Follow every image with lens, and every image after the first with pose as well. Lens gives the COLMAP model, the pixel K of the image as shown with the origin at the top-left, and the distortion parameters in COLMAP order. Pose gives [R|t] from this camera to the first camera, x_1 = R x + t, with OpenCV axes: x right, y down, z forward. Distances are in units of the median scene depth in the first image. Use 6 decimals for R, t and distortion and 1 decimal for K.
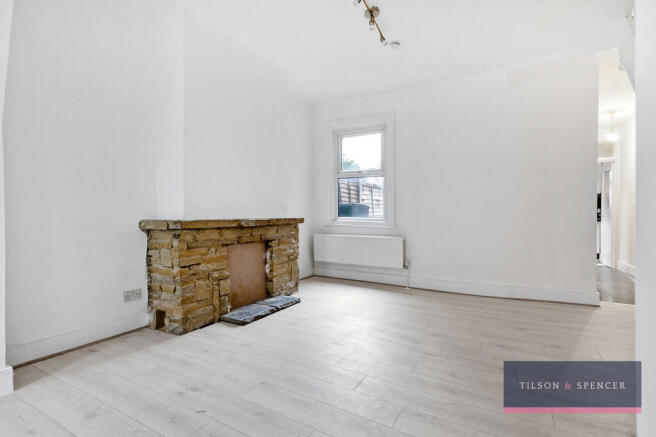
lens RADIAL K [[313.5, 0, 330.8], [0, 313.5, 217.8], [0, 0, 1]] dist [-0.000043, -0.000005]
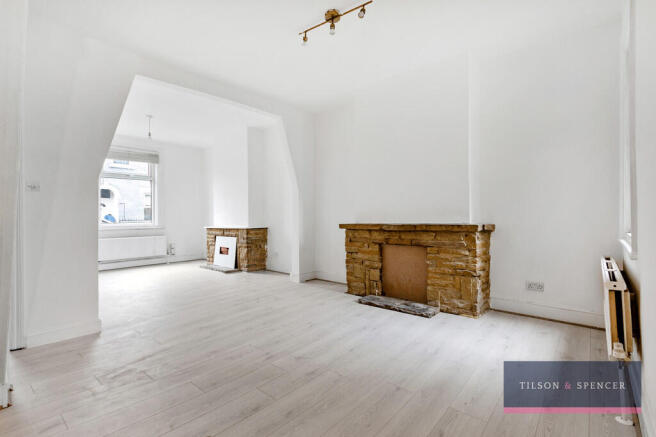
lens RADIAL K [[313.5, 0, 329.5], [0, 313.5, 216.8], [0, 0, 1]] dist [-0.000043, -0.000005]
pose [[-0.198464, 0.006714, -0.980085, 0.939166], [0.001432, 0.999977, 0.006561, -0.031093], [0.980107, -0.000102, -0.198470, 1.012770]]
